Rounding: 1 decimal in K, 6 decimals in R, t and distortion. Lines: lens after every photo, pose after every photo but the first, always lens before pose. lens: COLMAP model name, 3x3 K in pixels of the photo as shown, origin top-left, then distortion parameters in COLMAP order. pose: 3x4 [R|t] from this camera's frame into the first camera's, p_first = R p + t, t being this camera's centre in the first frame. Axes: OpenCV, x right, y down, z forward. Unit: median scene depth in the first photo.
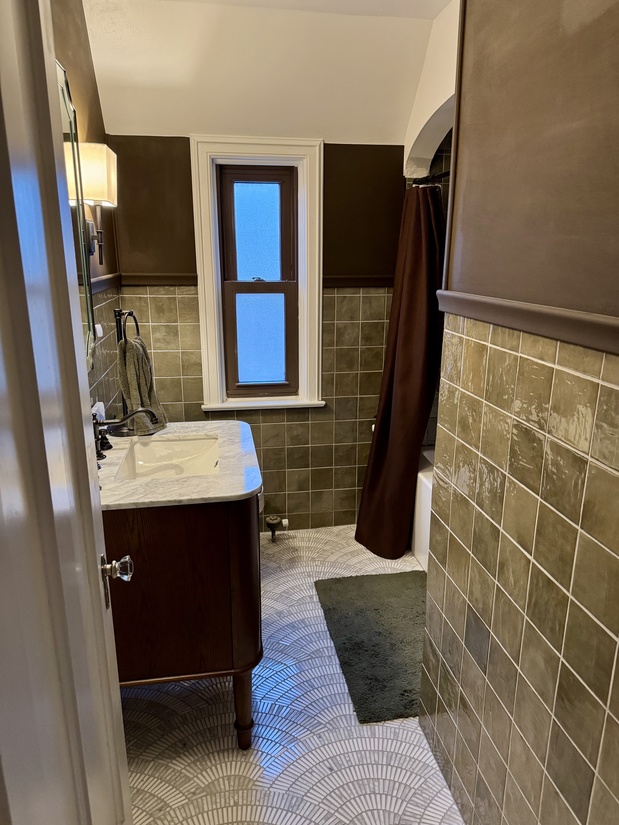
lens RADIAL K [[584.9, 0, 309.5], [0, 584.9, 412.5], [0, 0, 1]] dist [0.002574, -0.001524]
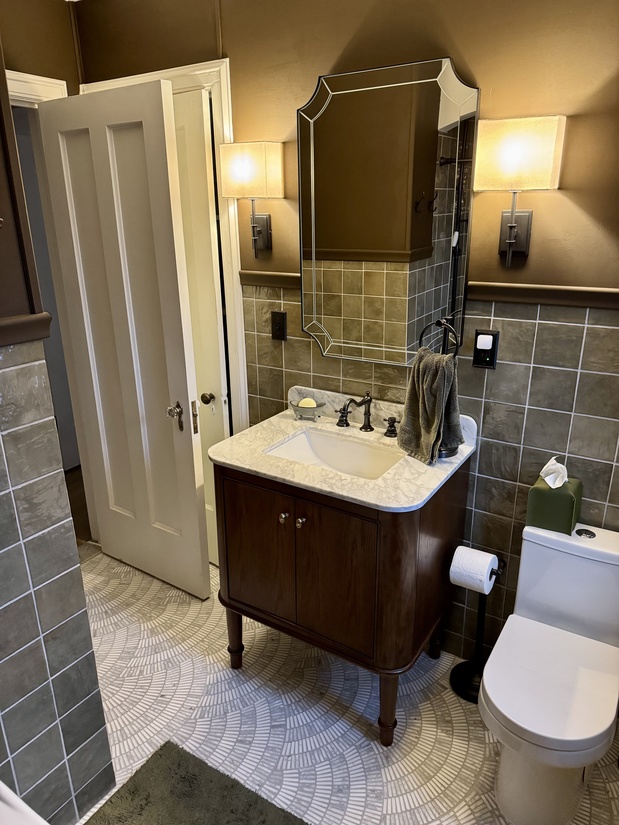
lens RADIAL K [[584.9, 0, 309.5], [0, 584.9, 412.5], [0, 0, 1]] dist [0.002574, -0.001524]
pose [[-0.660151, 0.238822, -0.712155, 0.506575], [-0.195902, 0.860552, 0.470184, -0.456485], [0.725137, 0.449905, -0.521309, 1.466056]]
